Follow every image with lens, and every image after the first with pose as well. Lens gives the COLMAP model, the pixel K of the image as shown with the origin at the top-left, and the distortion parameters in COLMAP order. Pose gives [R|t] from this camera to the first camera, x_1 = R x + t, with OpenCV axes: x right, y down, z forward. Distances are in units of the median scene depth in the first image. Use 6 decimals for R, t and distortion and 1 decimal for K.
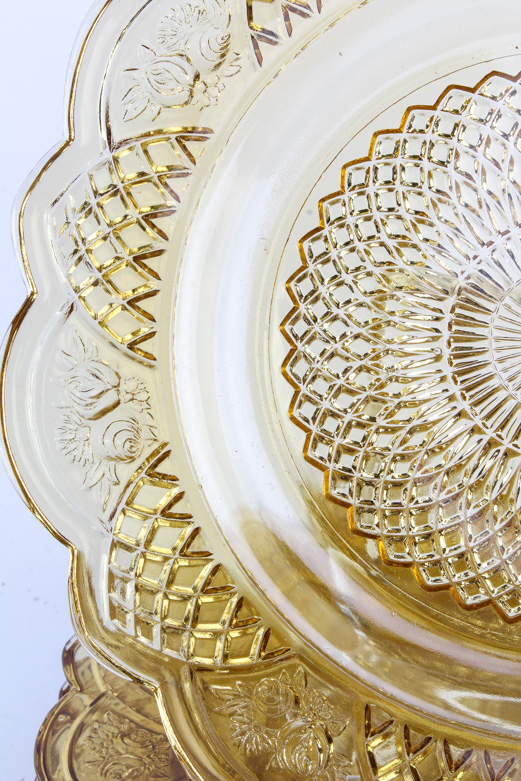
lens RADIAL K [[1669.4, 0, 260.5], [0, 1669.4, 390.5], [0, 0, 1]] dist [0.029524, -0.225738]
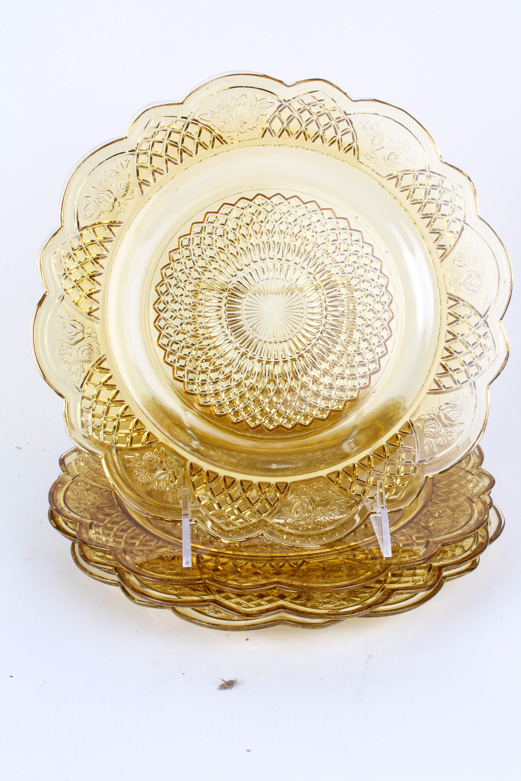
lens RADIAL K [[1197.6, 0, 260.5], [0, 1197.6, 390.5], [0, 0, 1]] dist [-0.014391, -0.003050]
pose [[0.997156, -0.015188, 0.073822, 0.036815], [0.017774, 0.999247, -0.034488, 0.141962], [-0.073242, 0.035702, 0.996675, -0.683225]]
